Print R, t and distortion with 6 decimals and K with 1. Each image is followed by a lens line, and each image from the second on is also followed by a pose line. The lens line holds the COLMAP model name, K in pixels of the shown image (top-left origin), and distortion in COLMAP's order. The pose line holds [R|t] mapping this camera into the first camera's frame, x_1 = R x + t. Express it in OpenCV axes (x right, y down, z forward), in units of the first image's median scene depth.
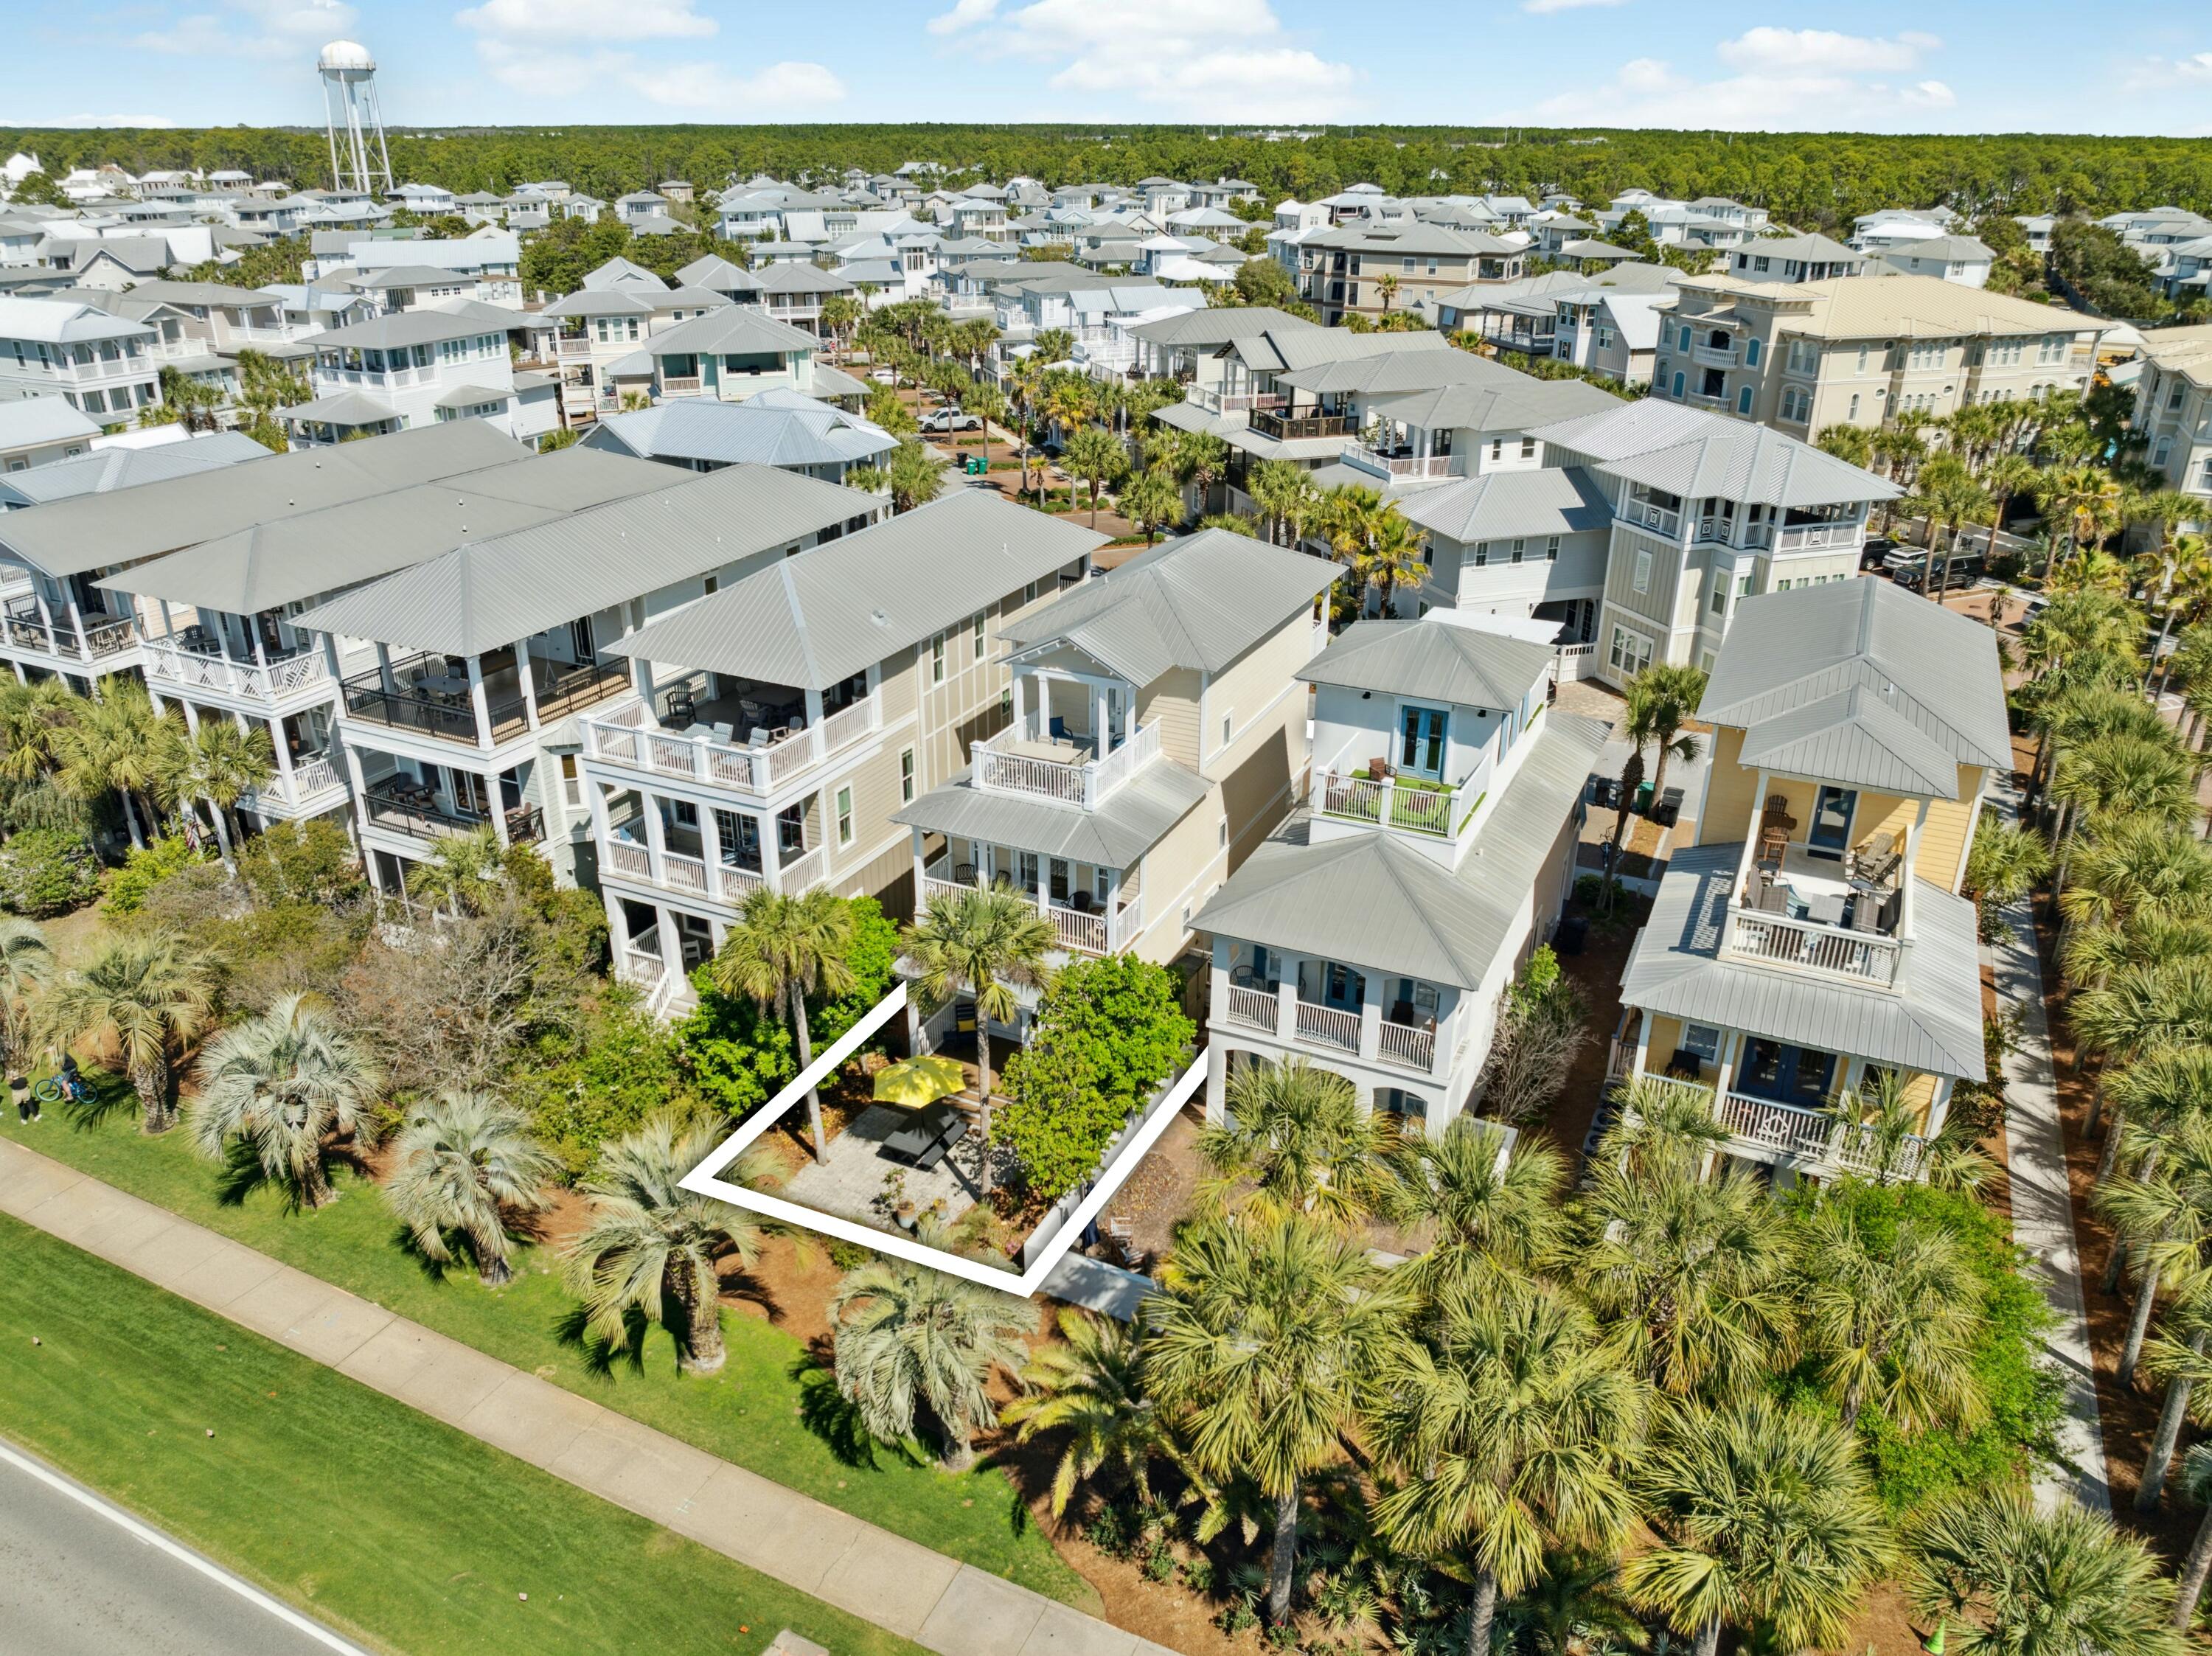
lens RADIAL K [[1563.1, 0, 1106.0], [0, 1563.1, 828.0], [0, 0, 1]] dist [-0.040921, 0.032435]
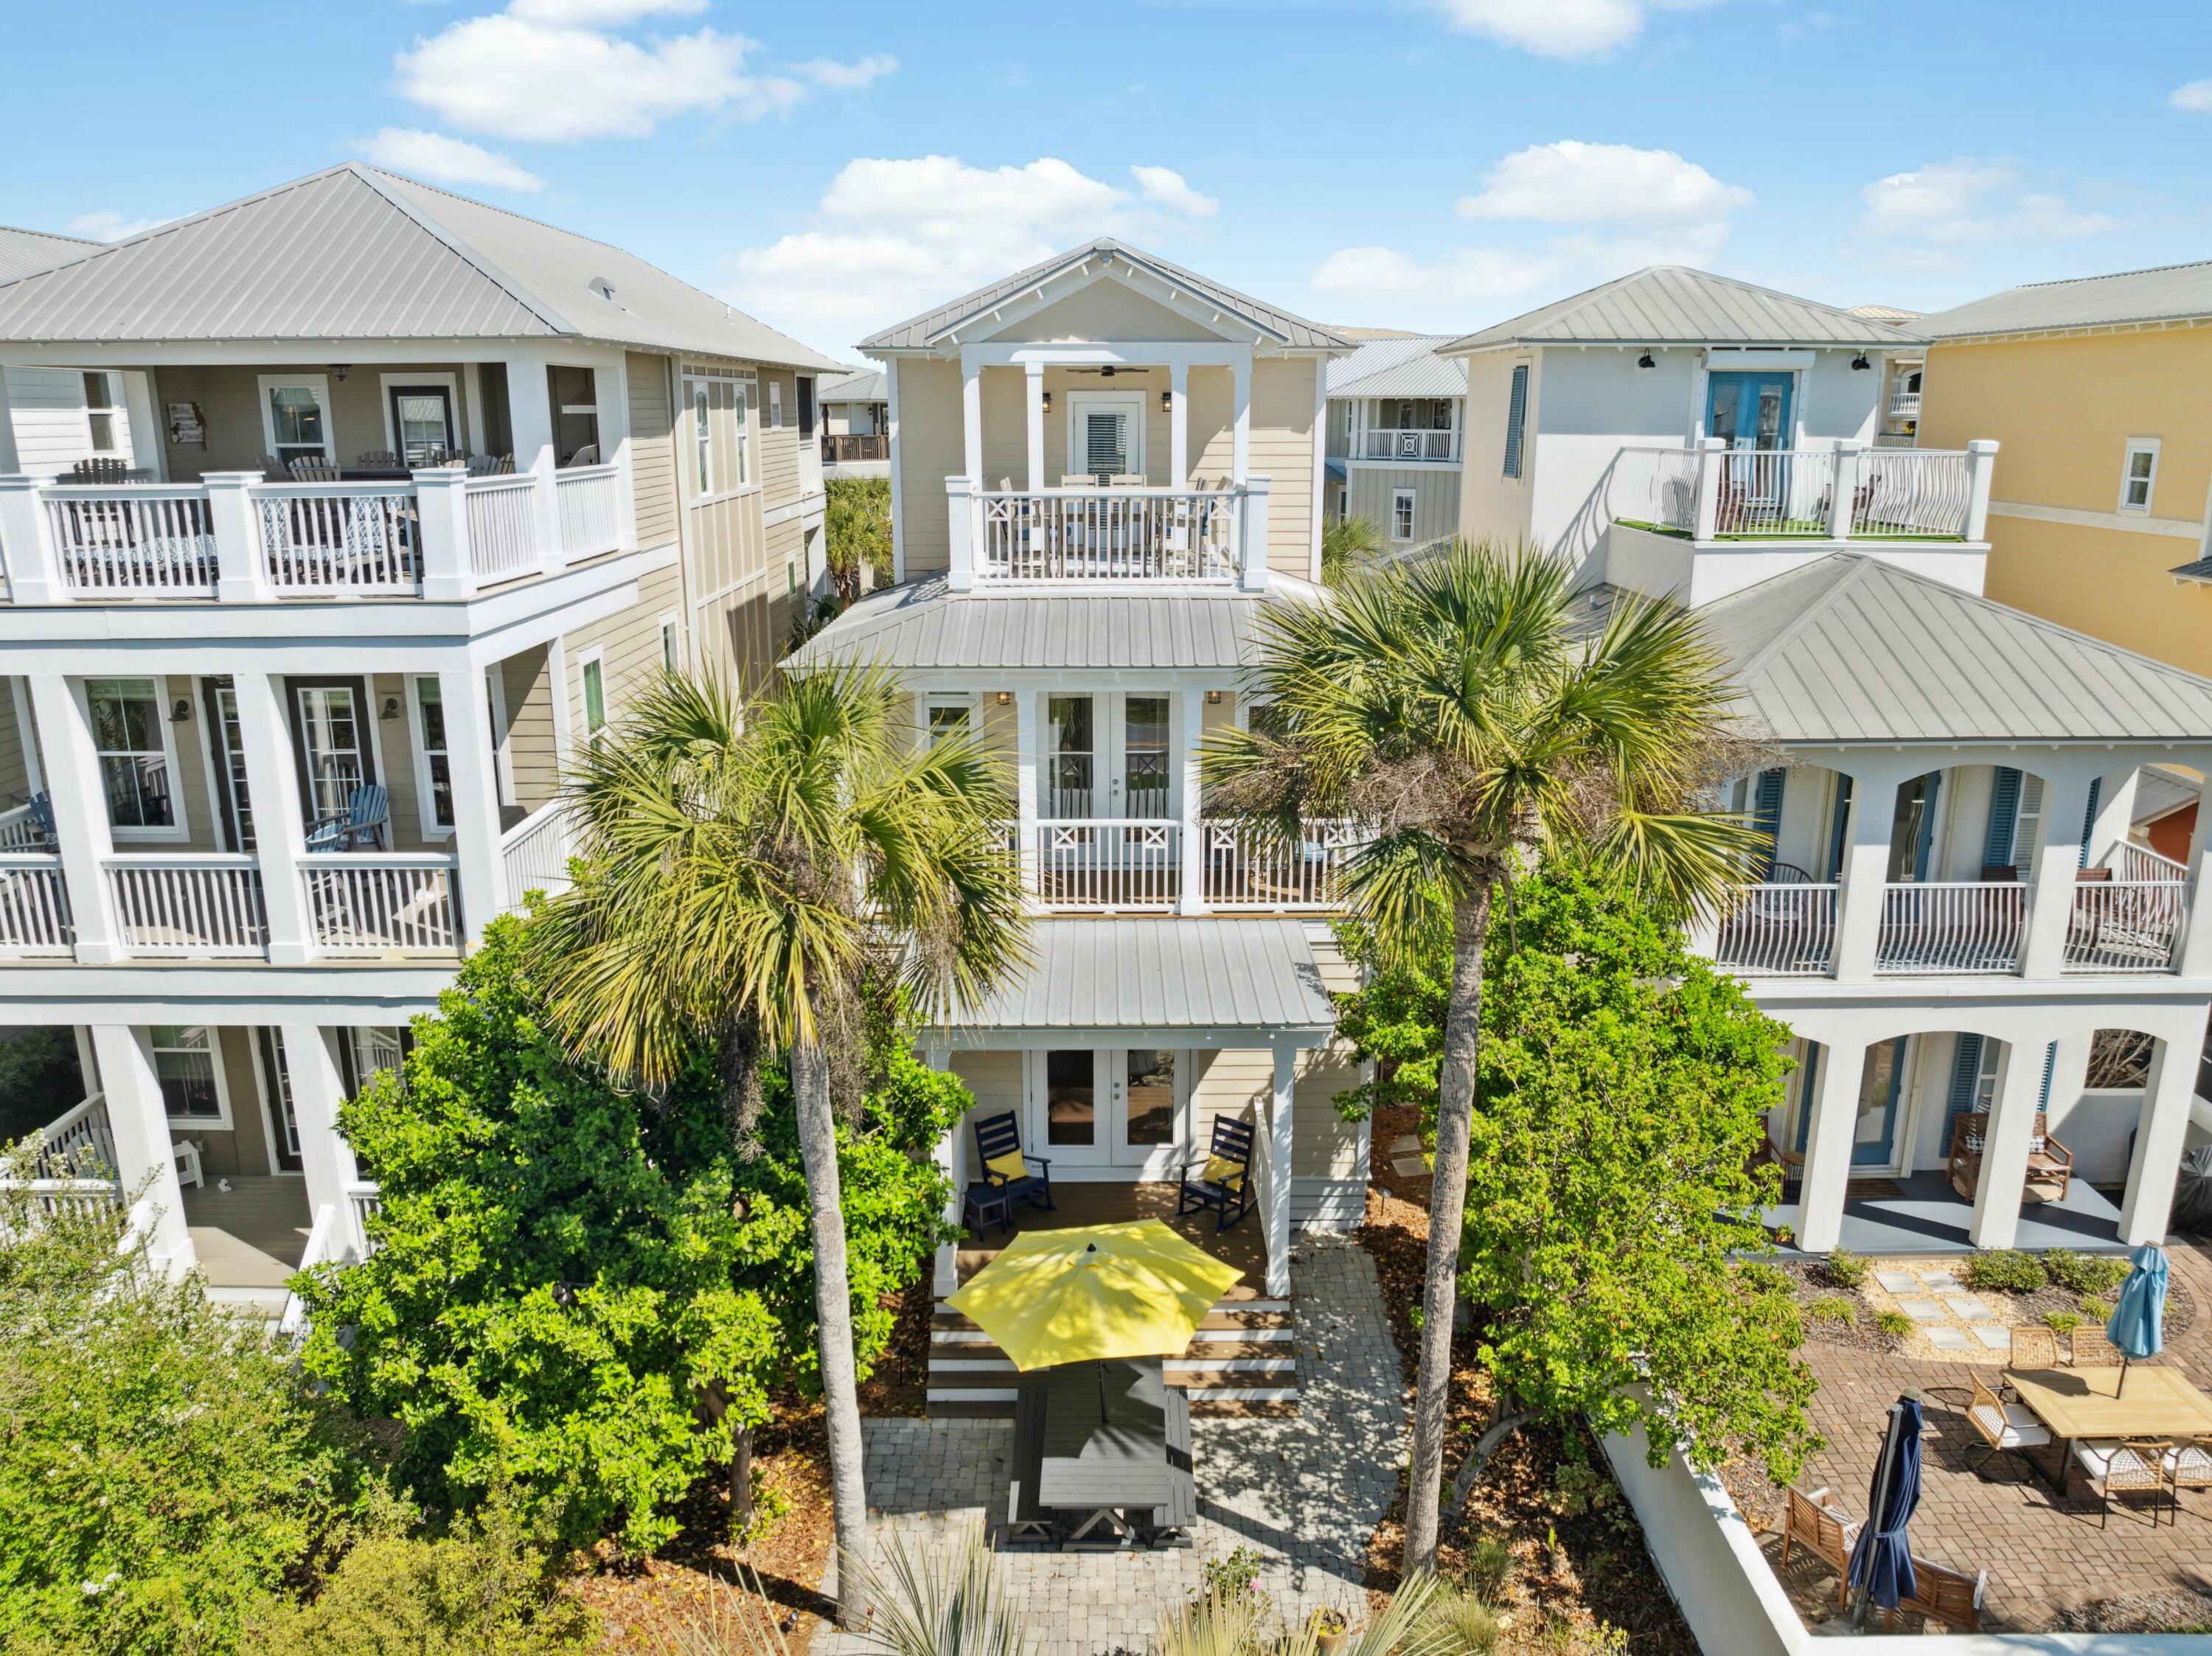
lens RADIAL K [[1563.1, 0, 1106.0], [0, 1563.1, 828.0], [0, 0, 1]] dist [-0.040921, 0.032435]
pose [[0.897215, -0.115014, 0.426353, -0.256817], [0.181345, 0.976283, -0.118257, 0.103438], [-0.402640, 0.183419, 0.896794, 0.671859]]
